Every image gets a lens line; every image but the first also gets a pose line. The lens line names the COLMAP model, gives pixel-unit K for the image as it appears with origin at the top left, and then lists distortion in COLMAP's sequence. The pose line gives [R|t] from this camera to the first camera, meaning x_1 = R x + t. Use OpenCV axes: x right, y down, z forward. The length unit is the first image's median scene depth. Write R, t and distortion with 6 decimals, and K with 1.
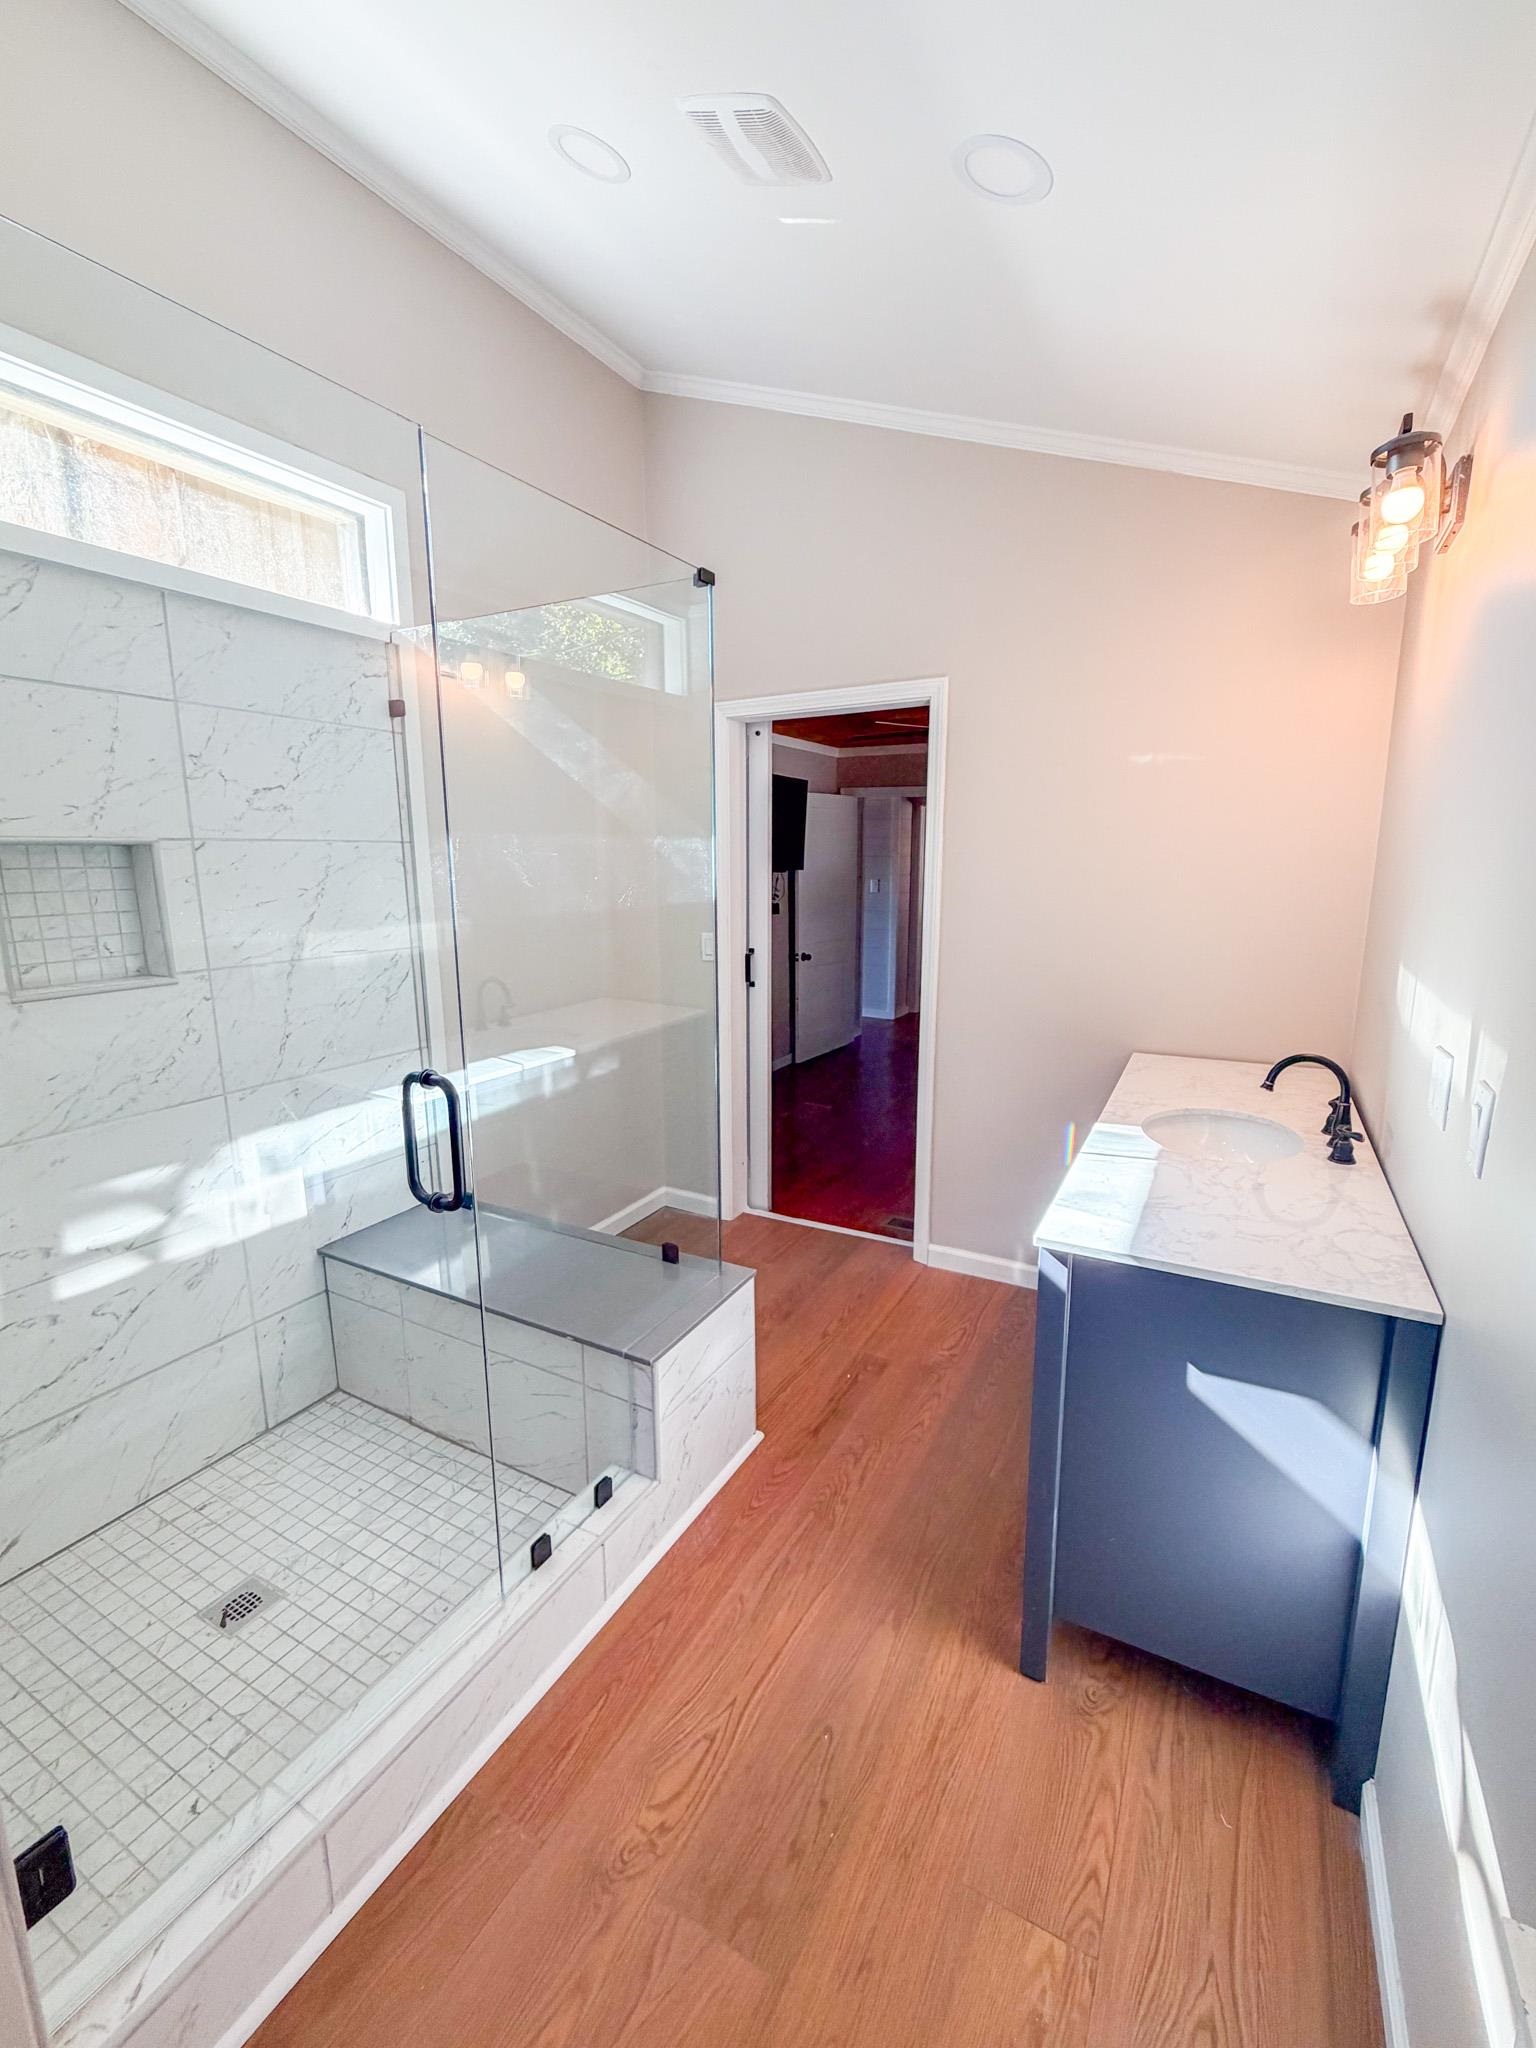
lens RADIAL K [[866.3, 0, 768.0], [0, 866.3, 1024.0], [0, 0, 1]] dist [-0.020532, -0.000066]
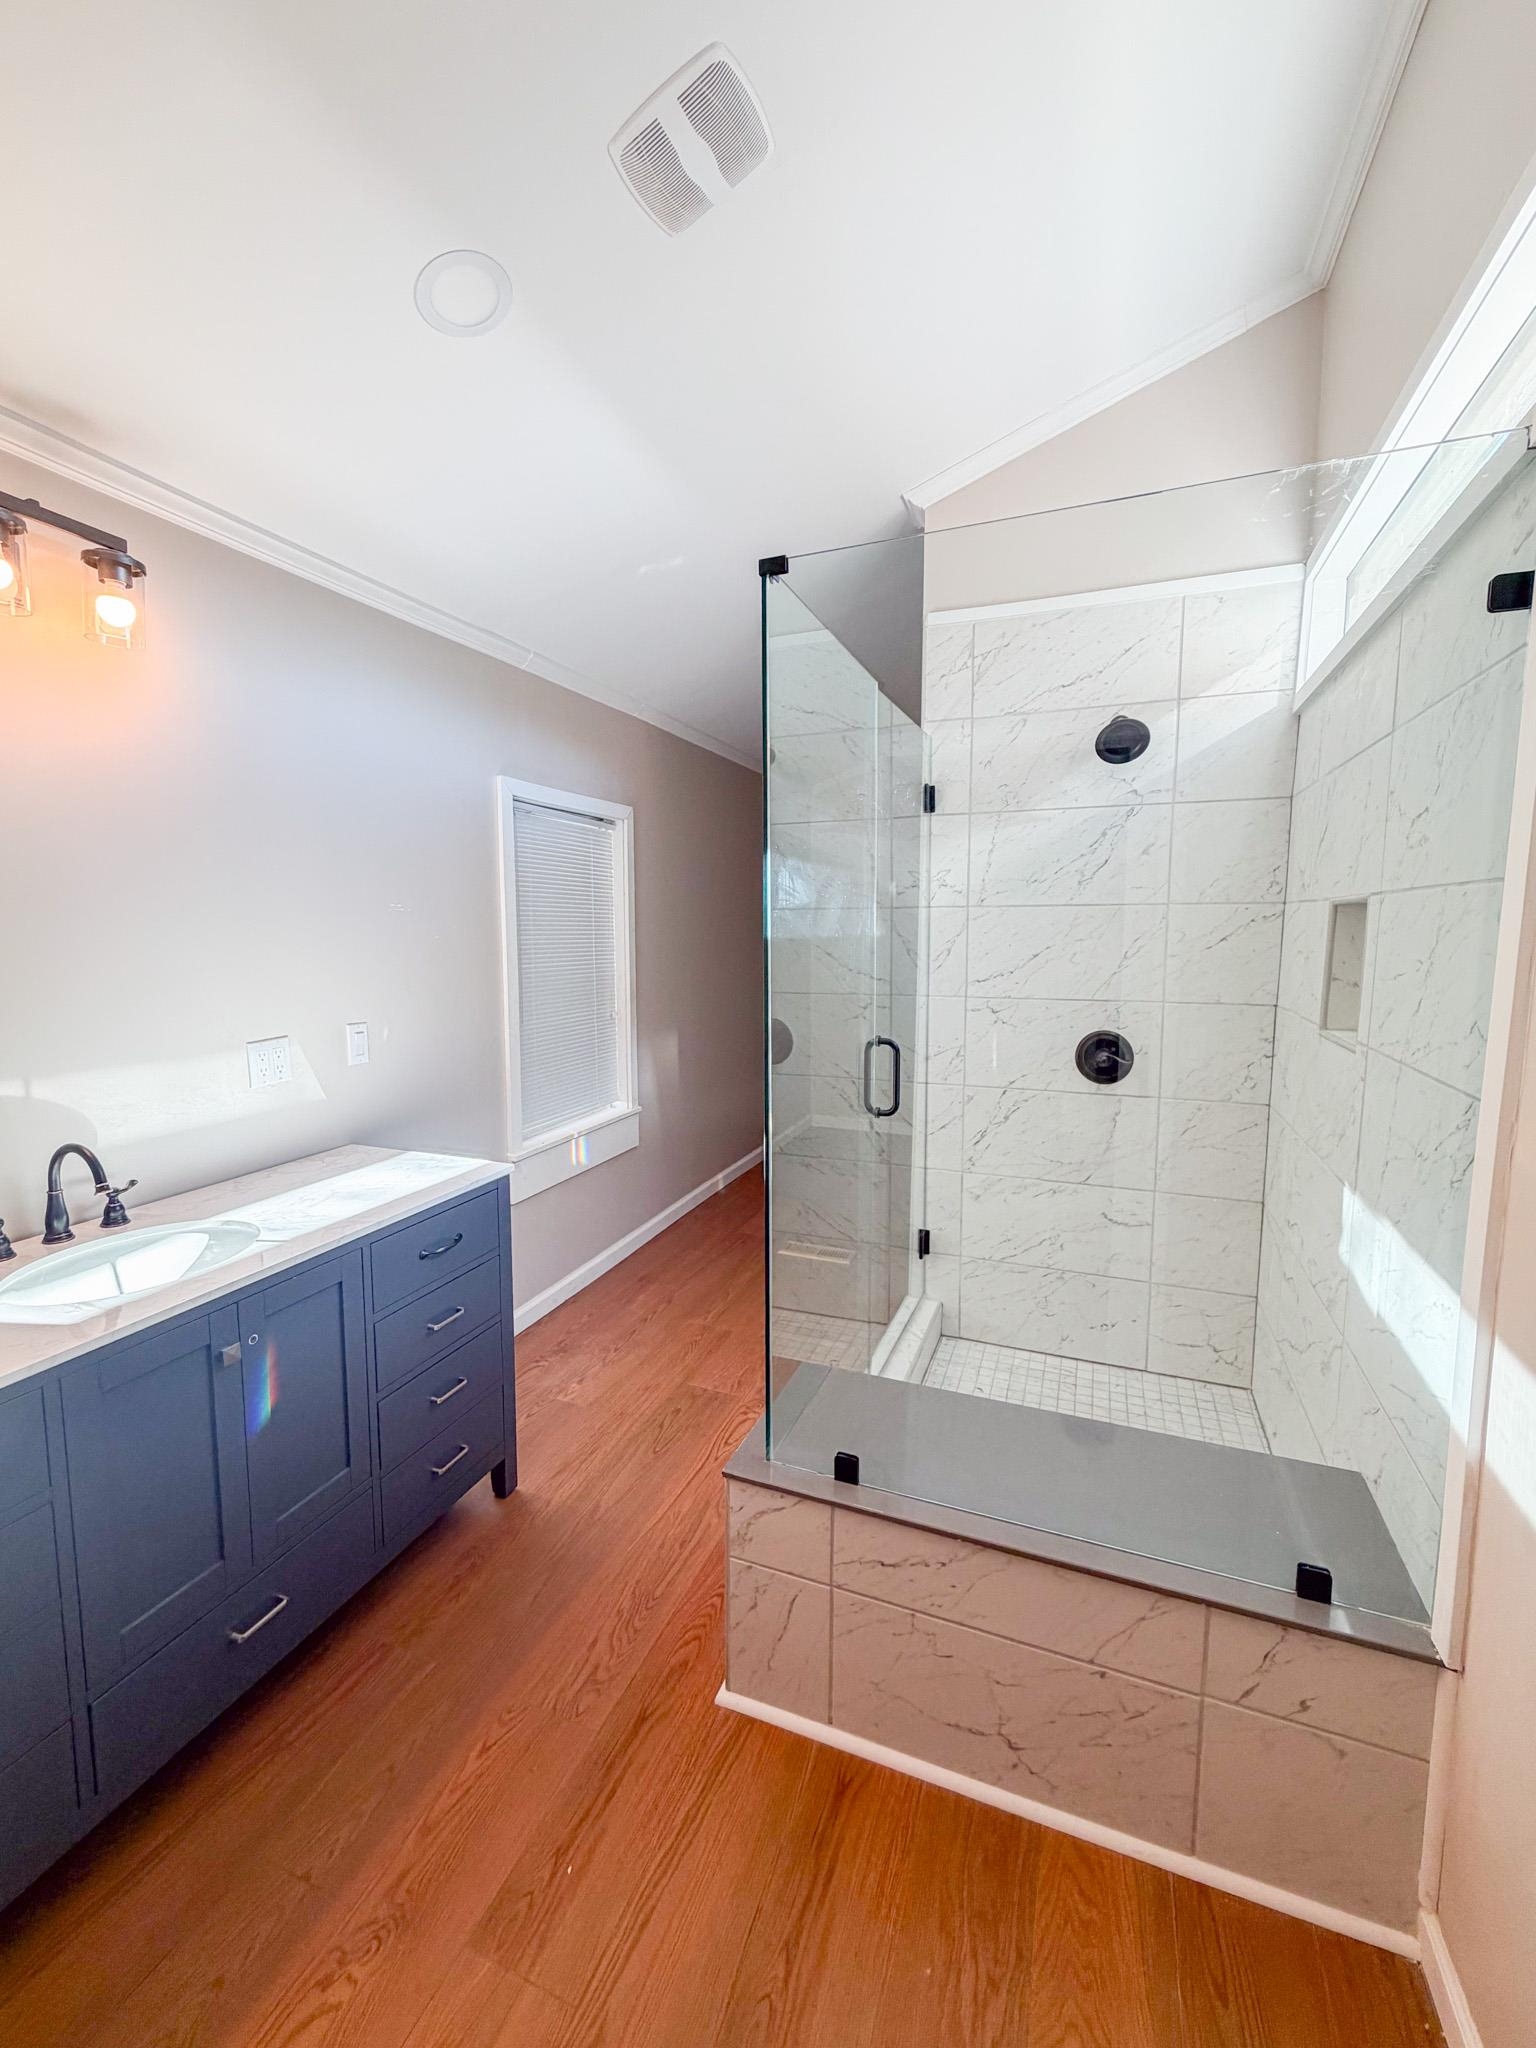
lens RADIAL K [[836.1, 0, 761.3], [0, 836.1, 1011.2], [0, 0, 1]] dist [0.001167, 0.000073]
pose [[-0.992503, 0.017685, -0.120931, 0.038042], [-0.017904, 0.957764, 0.286999, -0.340868], [0.120899, 0.287012, -0.950267, 1.804539]]
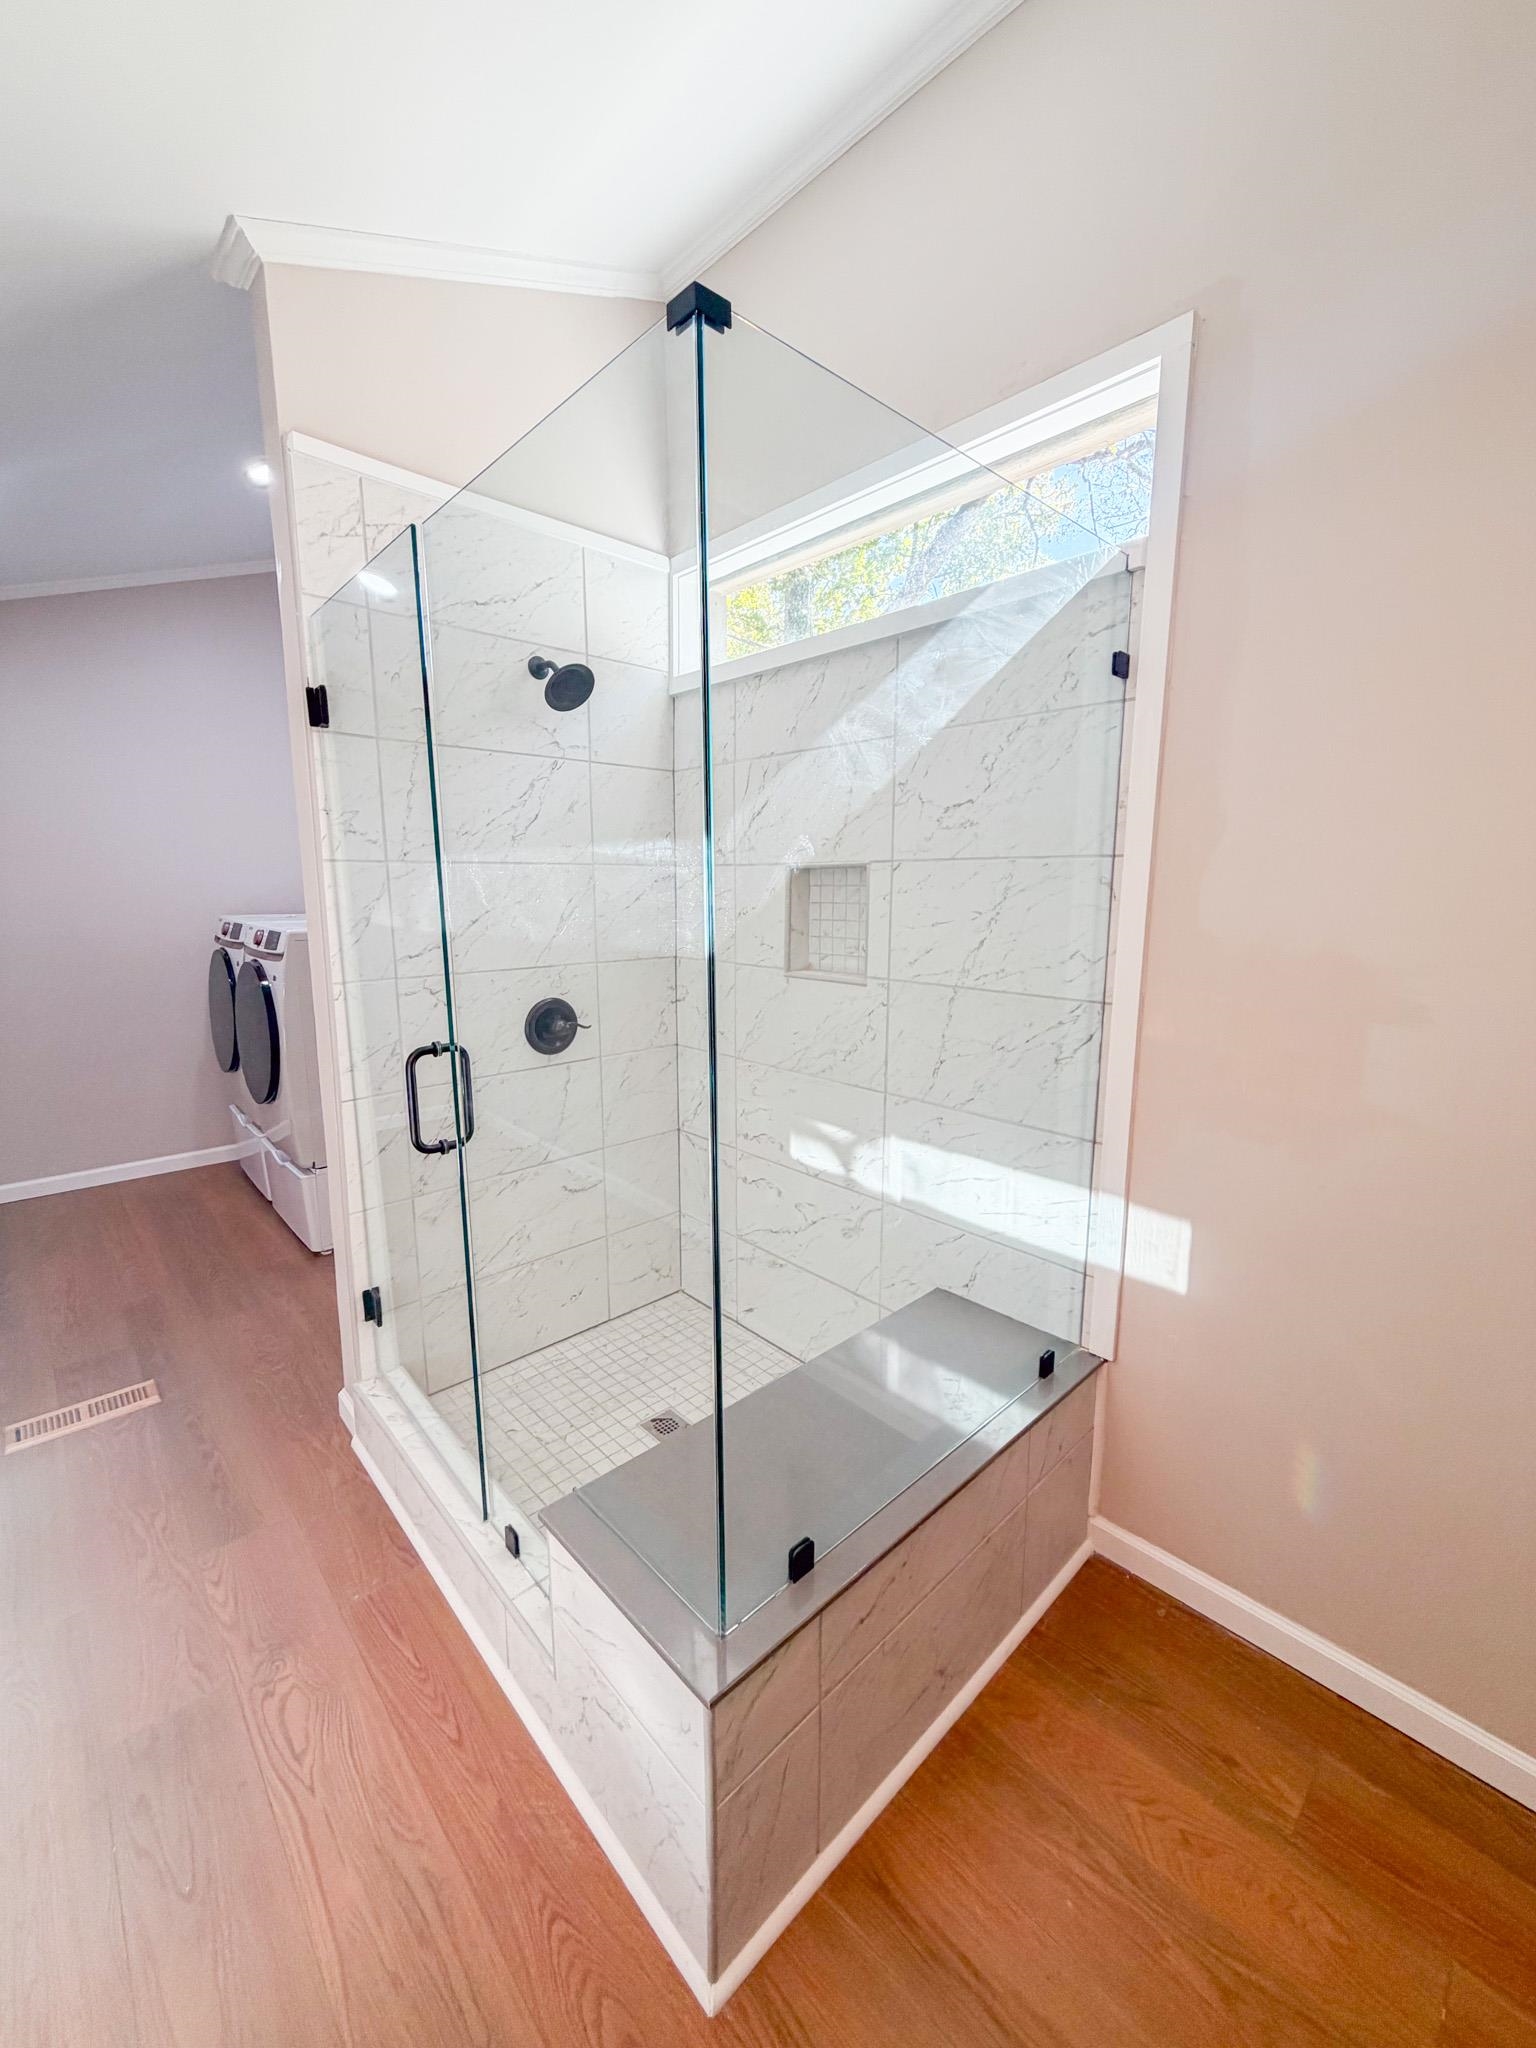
lens RADIAL K [[814.1, 0, 768.8], [0, 814.1, 1016.5], [0, 0, 1]] dist [-0.002101, -0.000190]
pose [[-0.309244, 0.155713, -0.938148, 0.405208], [-0.178461, 0.959475, 0.218080, -0.231128], [0.934088, 0.234863, -0.268923, 1.221421]]
